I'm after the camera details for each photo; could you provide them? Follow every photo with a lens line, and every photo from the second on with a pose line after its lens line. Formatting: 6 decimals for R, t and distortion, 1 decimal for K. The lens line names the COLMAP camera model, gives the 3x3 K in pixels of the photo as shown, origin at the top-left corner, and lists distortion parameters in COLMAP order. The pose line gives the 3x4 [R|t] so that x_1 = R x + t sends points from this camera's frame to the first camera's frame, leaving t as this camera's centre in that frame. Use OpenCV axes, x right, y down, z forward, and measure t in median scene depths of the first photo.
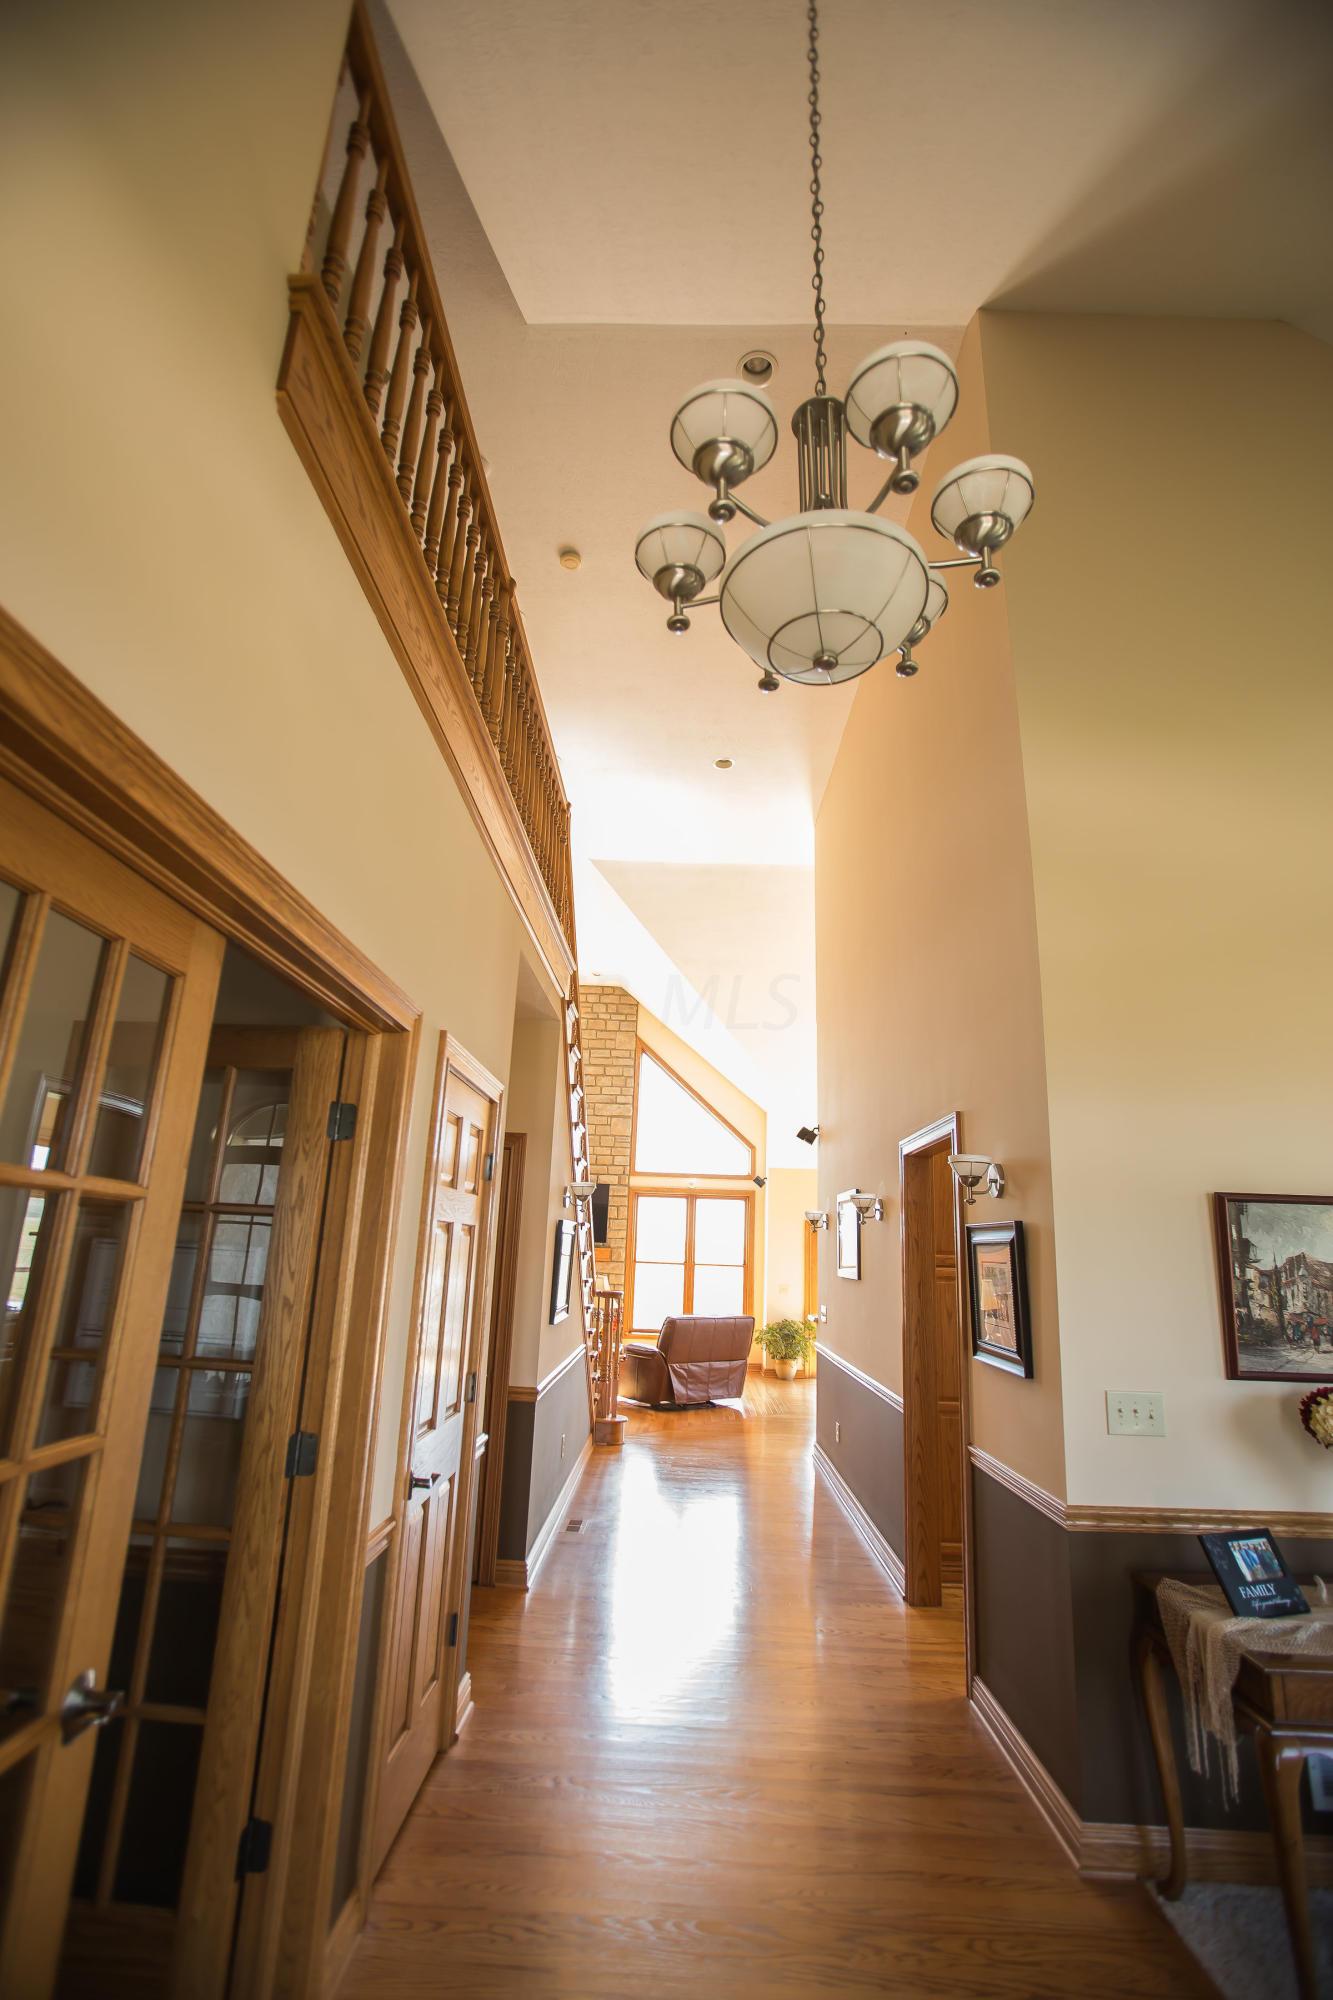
lens RADIAL K [[914.1, 0, 662.6], [0, 914.1, 1004.4], [0, 0, 1]] dist [-0.078304, 0.031855]
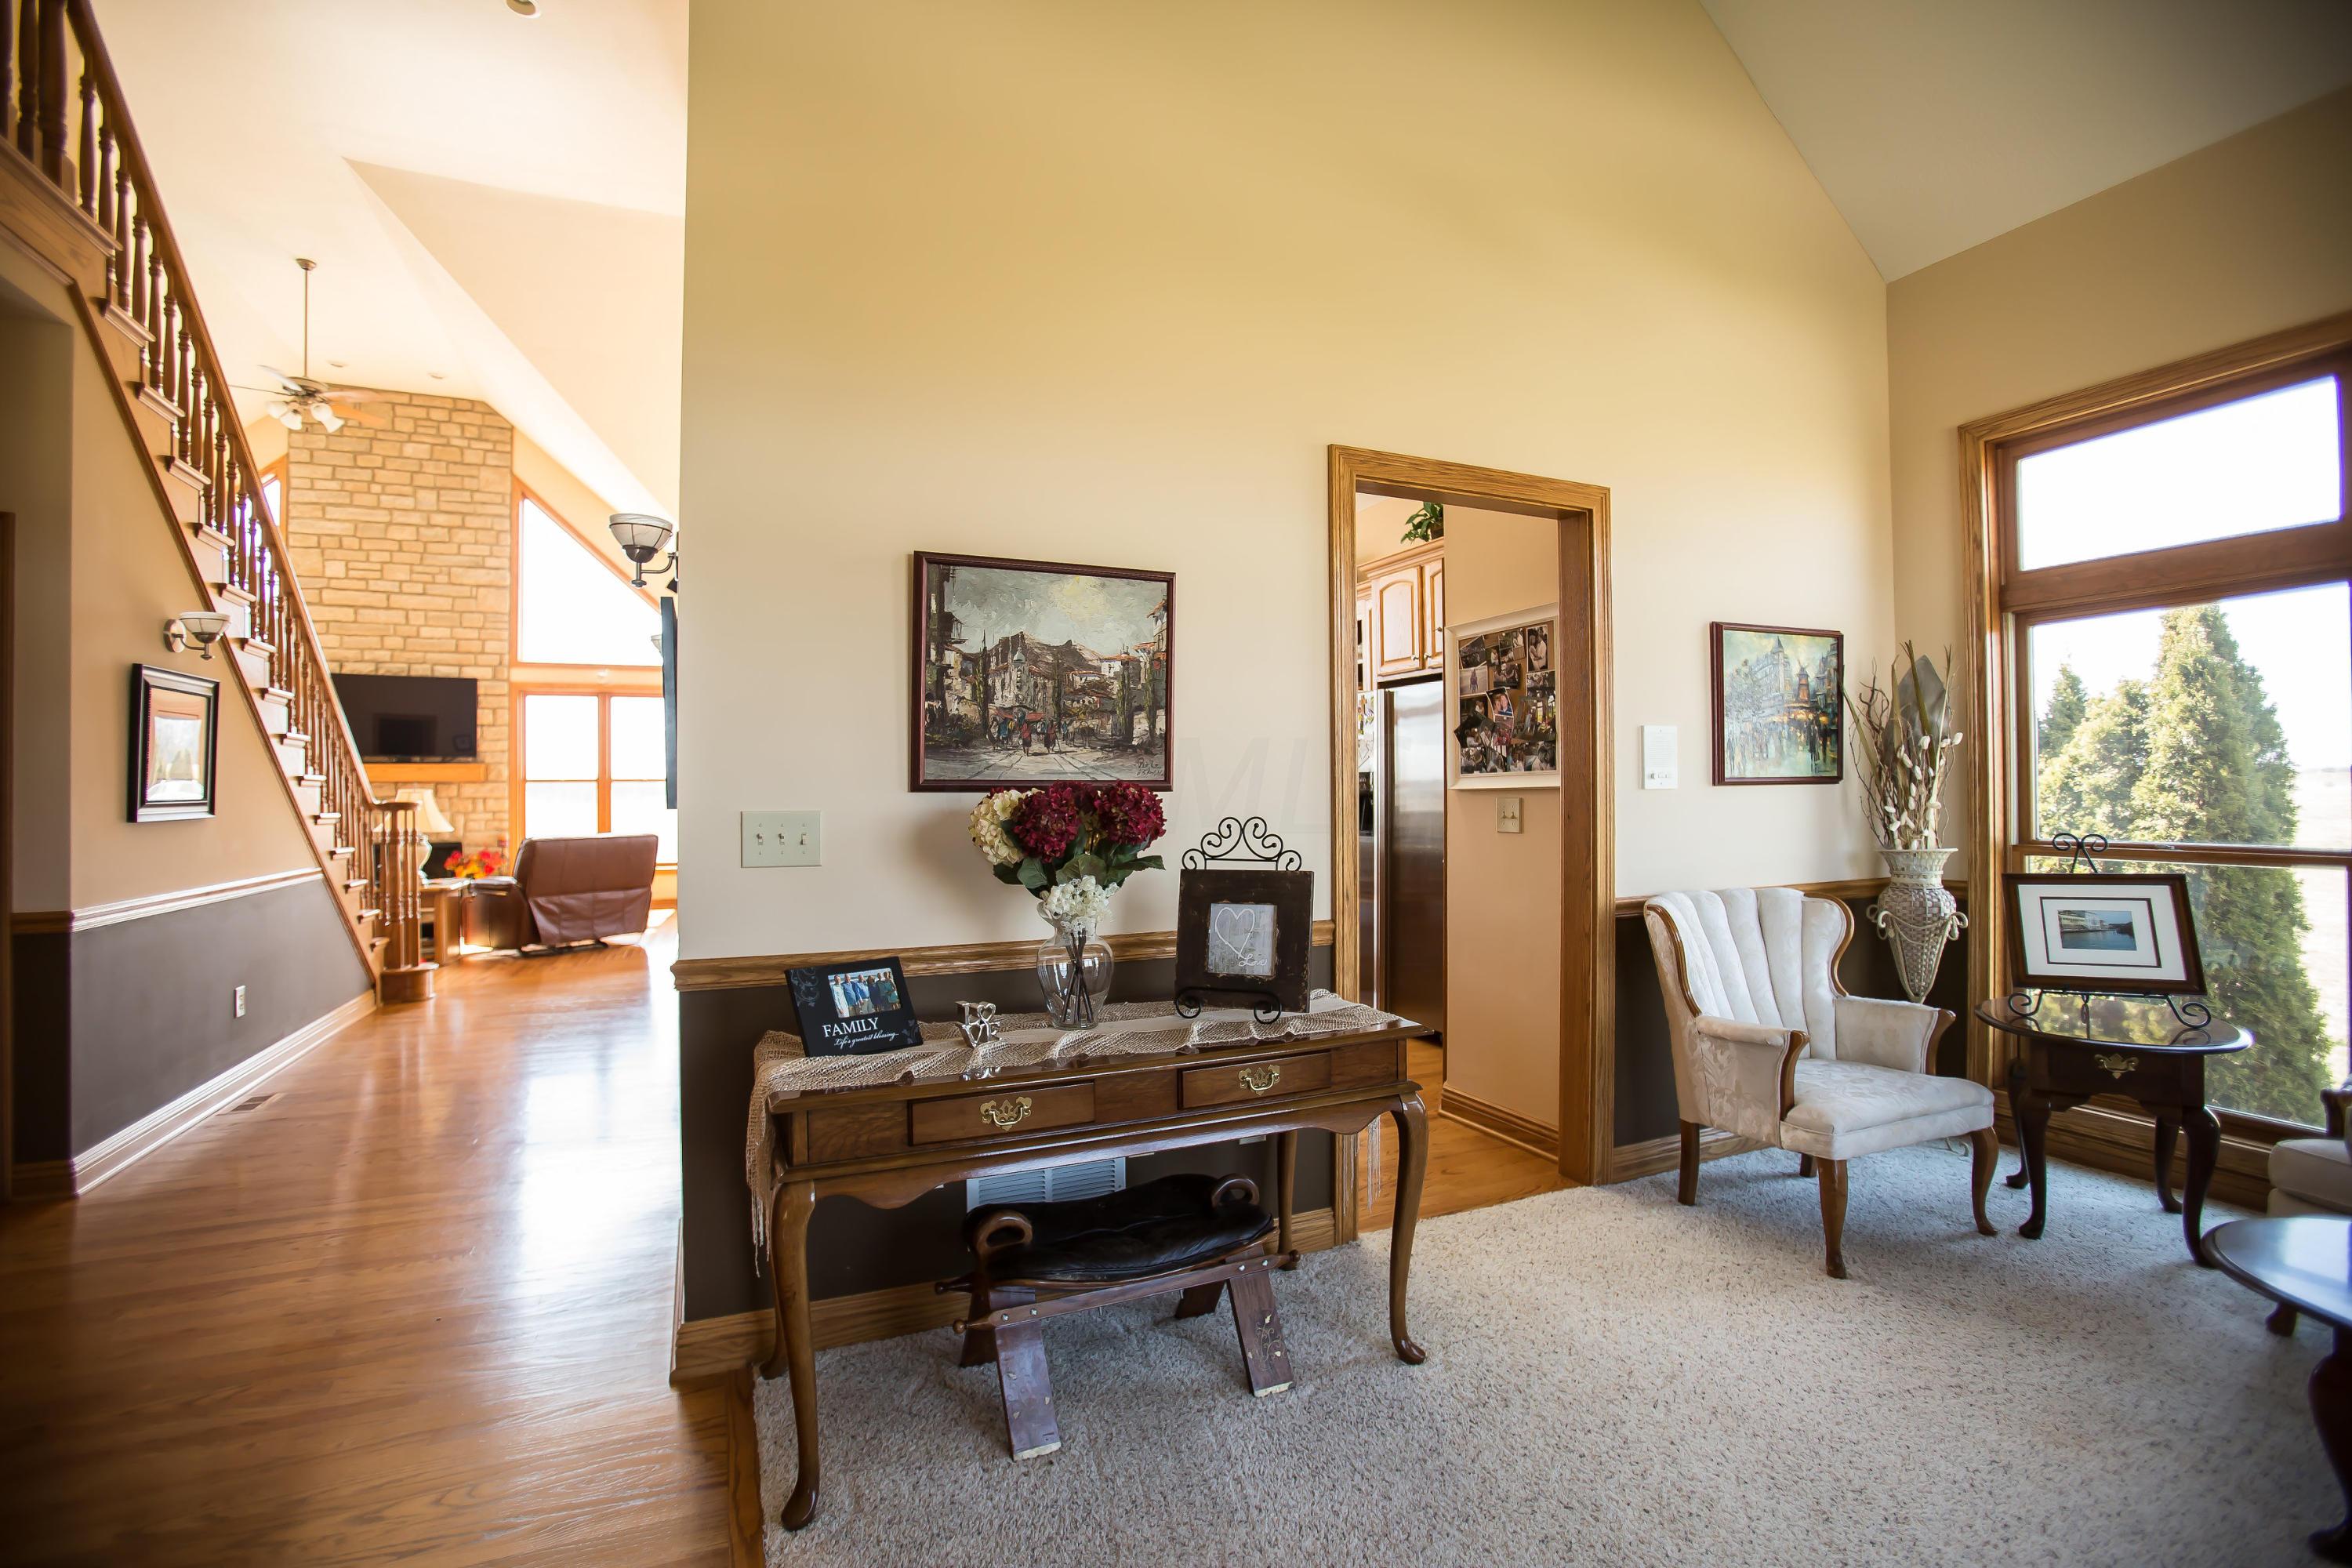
lens RADIAL K [[1075.0, 0, 1173.3], [0, 1075.0, 783.9], [0, 0, 1]] dist [-0.078304, 0.031855]
pose [[0.905891, -0.042914, 0.421332, 0.287431], [-0.068992, 0.966610, 0.246789, 0.109060], [-0.417854, -0.252633, 0.872683, 0.057170]]
